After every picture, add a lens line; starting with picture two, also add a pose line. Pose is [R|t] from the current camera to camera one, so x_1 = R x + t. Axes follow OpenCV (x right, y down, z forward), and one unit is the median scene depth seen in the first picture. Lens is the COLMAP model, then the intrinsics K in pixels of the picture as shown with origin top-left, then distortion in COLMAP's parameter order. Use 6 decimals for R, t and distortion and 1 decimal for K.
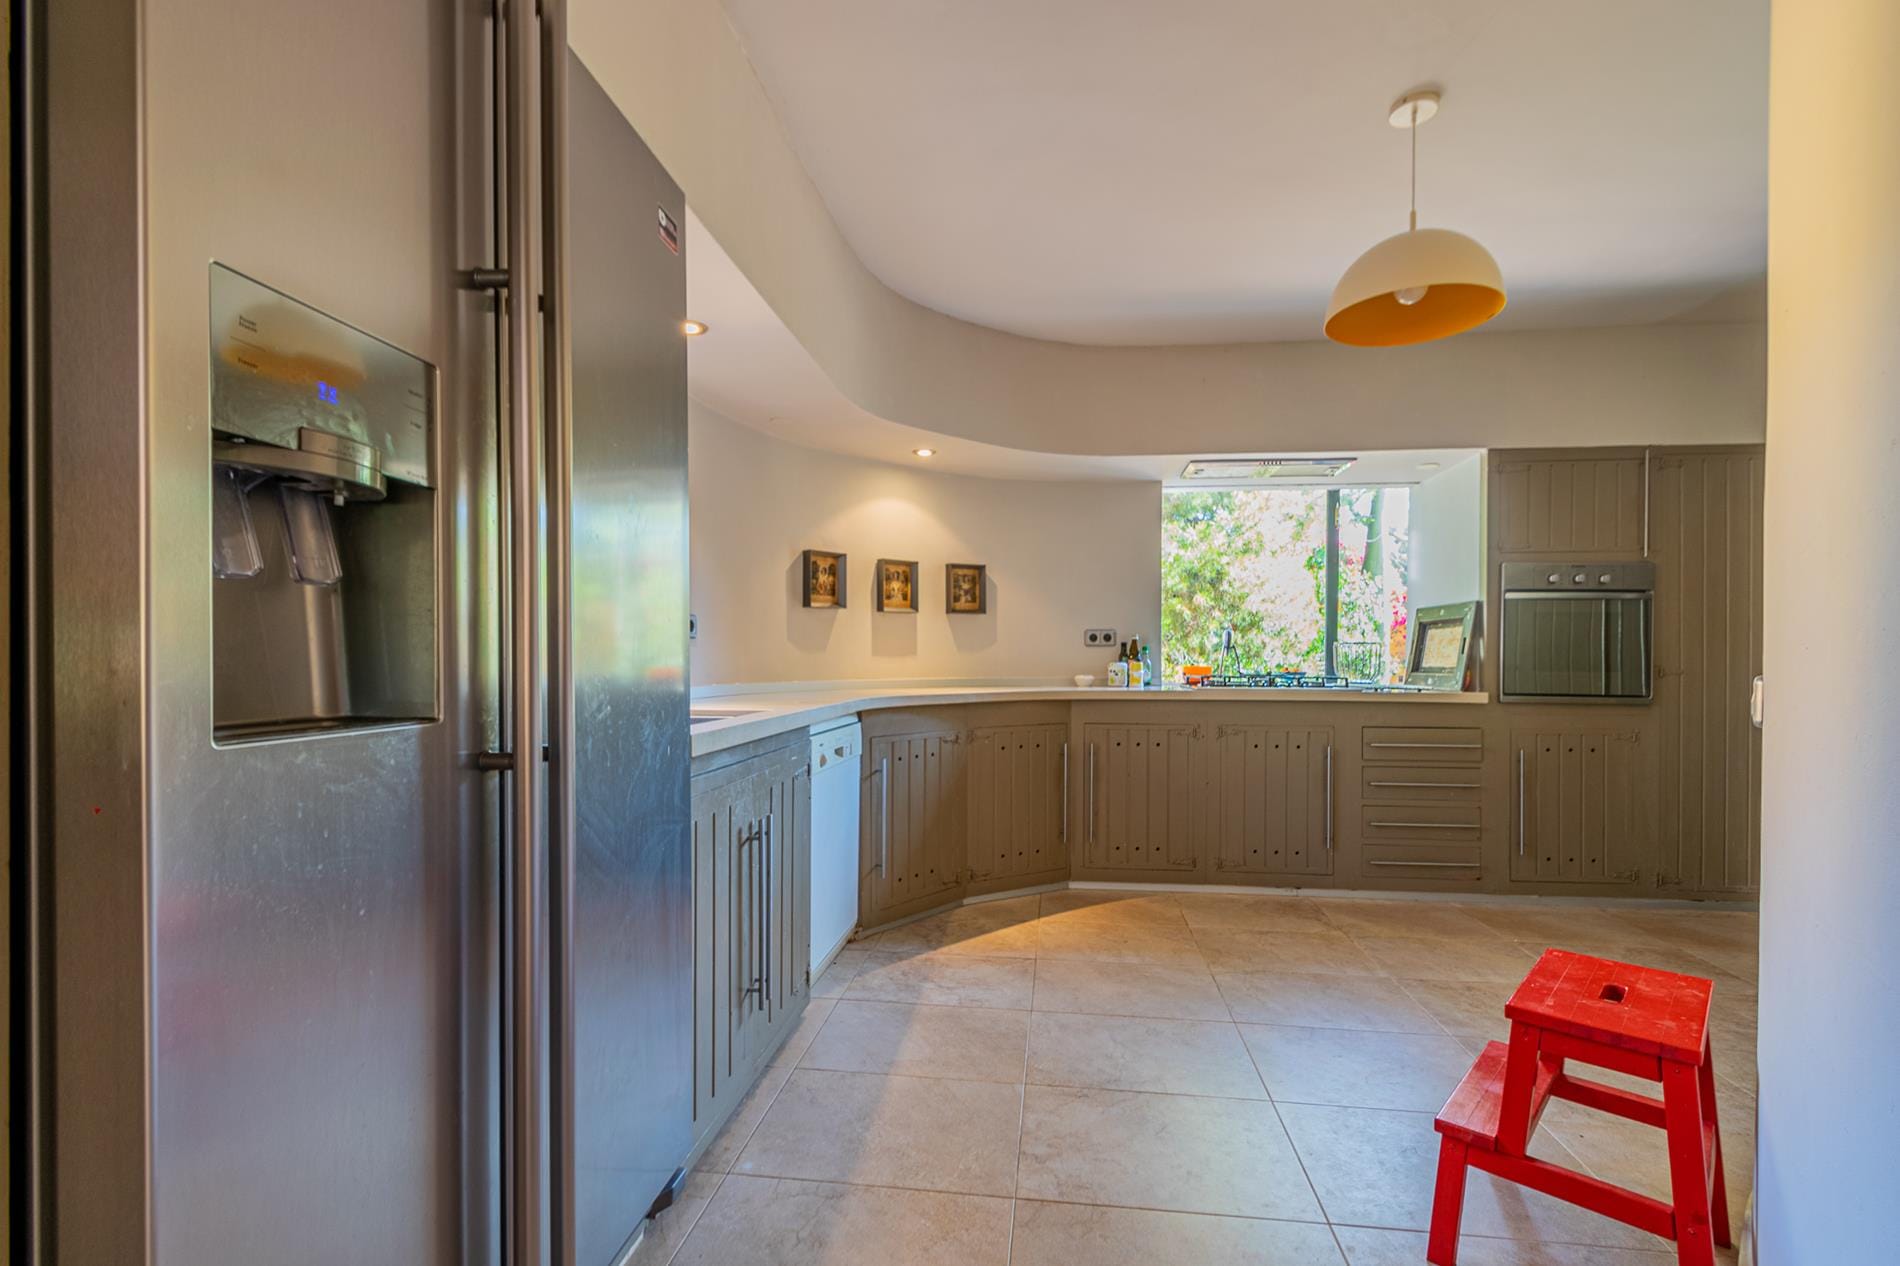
lens RADIAL K [[837.6, 0, 961.8], [0, 837.6, 649.4], [0, 0, 1]] dist [0.004764, -0.002512]
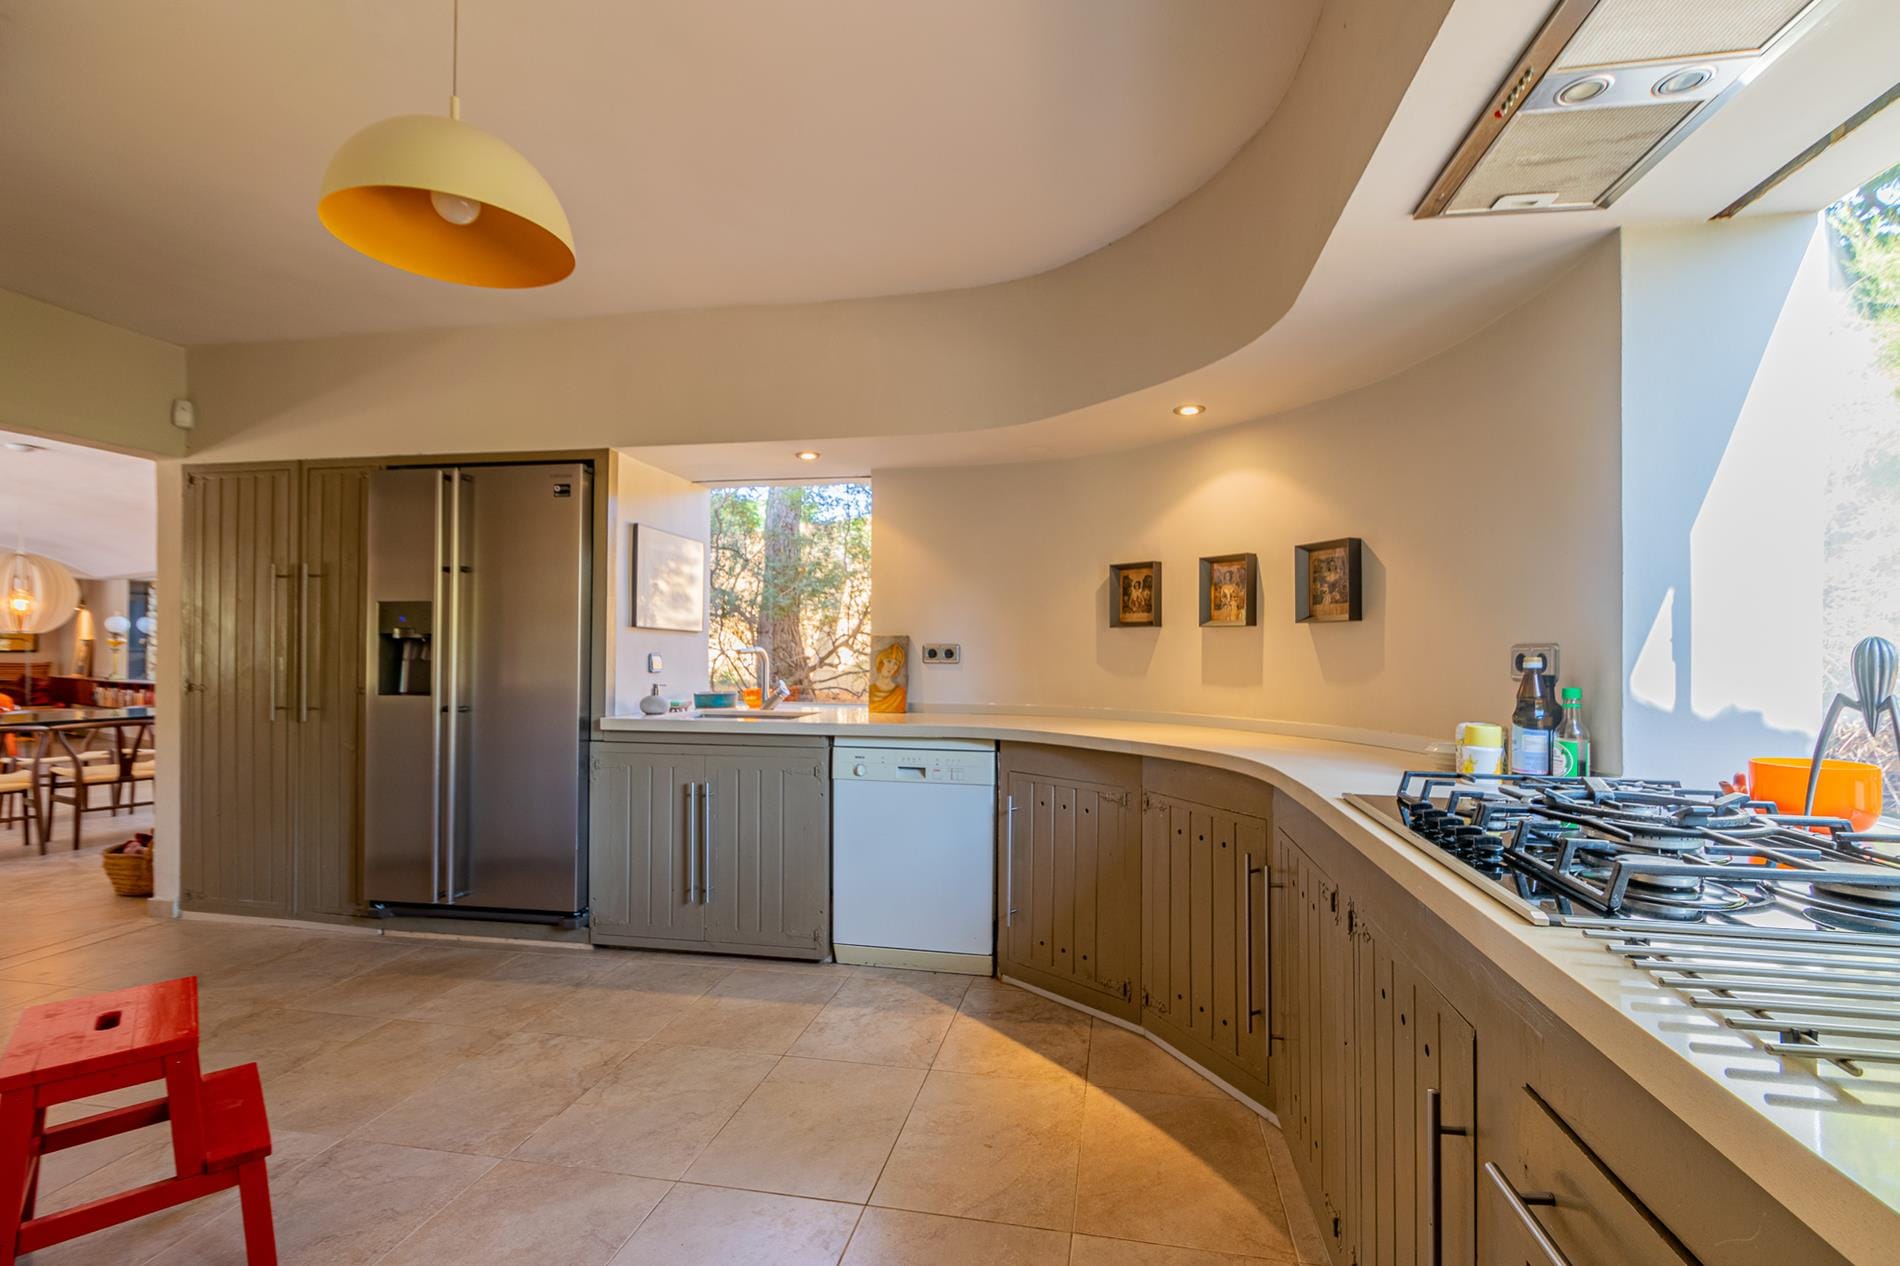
lens RADIAL K [[837.6, 0, 960.7], [0, 837.6, 635.9], [0, 0, 1]] dist [0.004764, -0.002512]
pose [[-0.060983, -0.020596, -0.997926, 0.736779], [0.000853, 0.999786, -0.020687, -0.022846], [0.998138, -0.002112, -0.060953, 0.891162]]
